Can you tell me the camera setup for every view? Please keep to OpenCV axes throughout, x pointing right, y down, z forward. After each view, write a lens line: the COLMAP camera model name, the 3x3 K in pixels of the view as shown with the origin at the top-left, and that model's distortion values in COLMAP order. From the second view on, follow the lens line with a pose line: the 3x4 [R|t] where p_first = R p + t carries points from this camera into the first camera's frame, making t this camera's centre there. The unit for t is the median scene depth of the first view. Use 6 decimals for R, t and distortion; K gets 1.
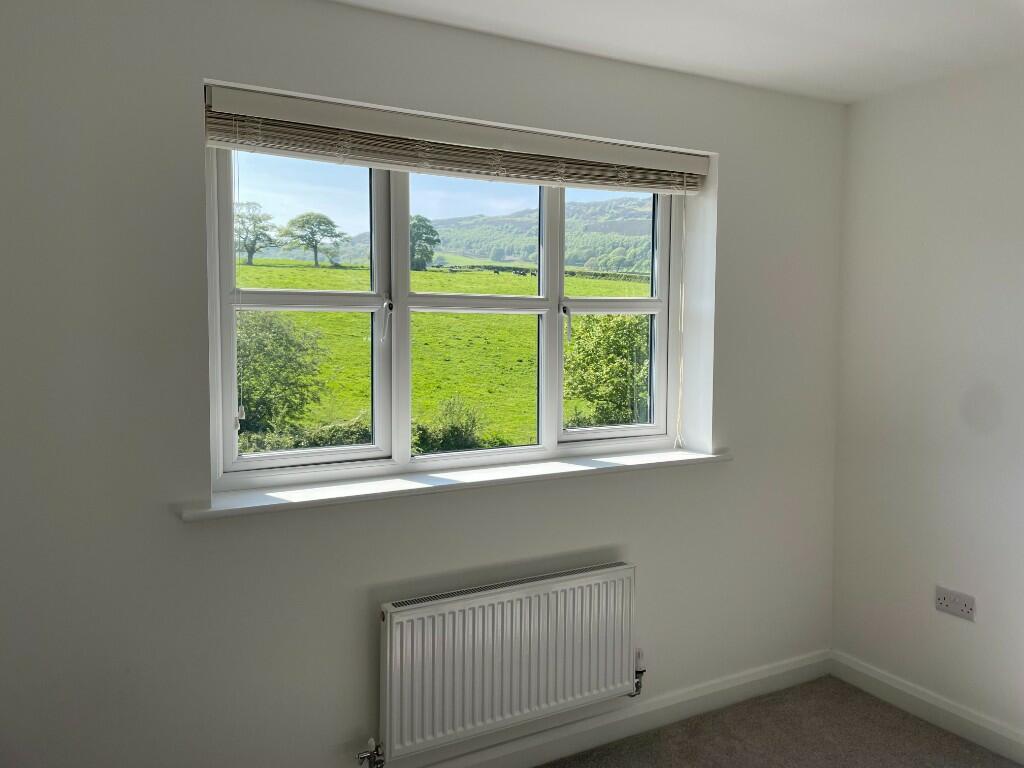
lens RADIAL K [[775.8, 0, 525.7], [0, 775.8, 384.4], [0, 0, 1]] dist [0.054854, -0.065911]
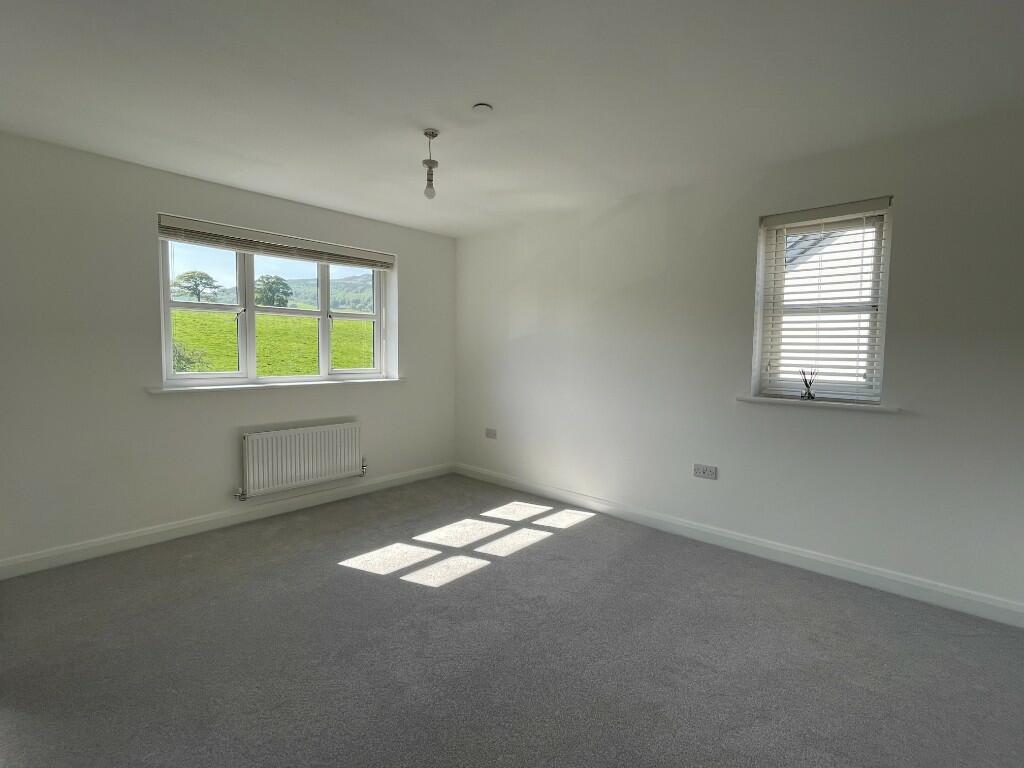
lens RADIAL K [[480.3, 0, 514.1], [0, 480.3, 387.4], [0, 0, 1]] dist [-0.015047, -0.000381]
pose [[0.949349, -0.017256, 0.313750, 0.106570], [0.017681, 0.999843, 0.001490, 0.110103], [-0.313726, 0.004132, 0.949504, -0.479841]]
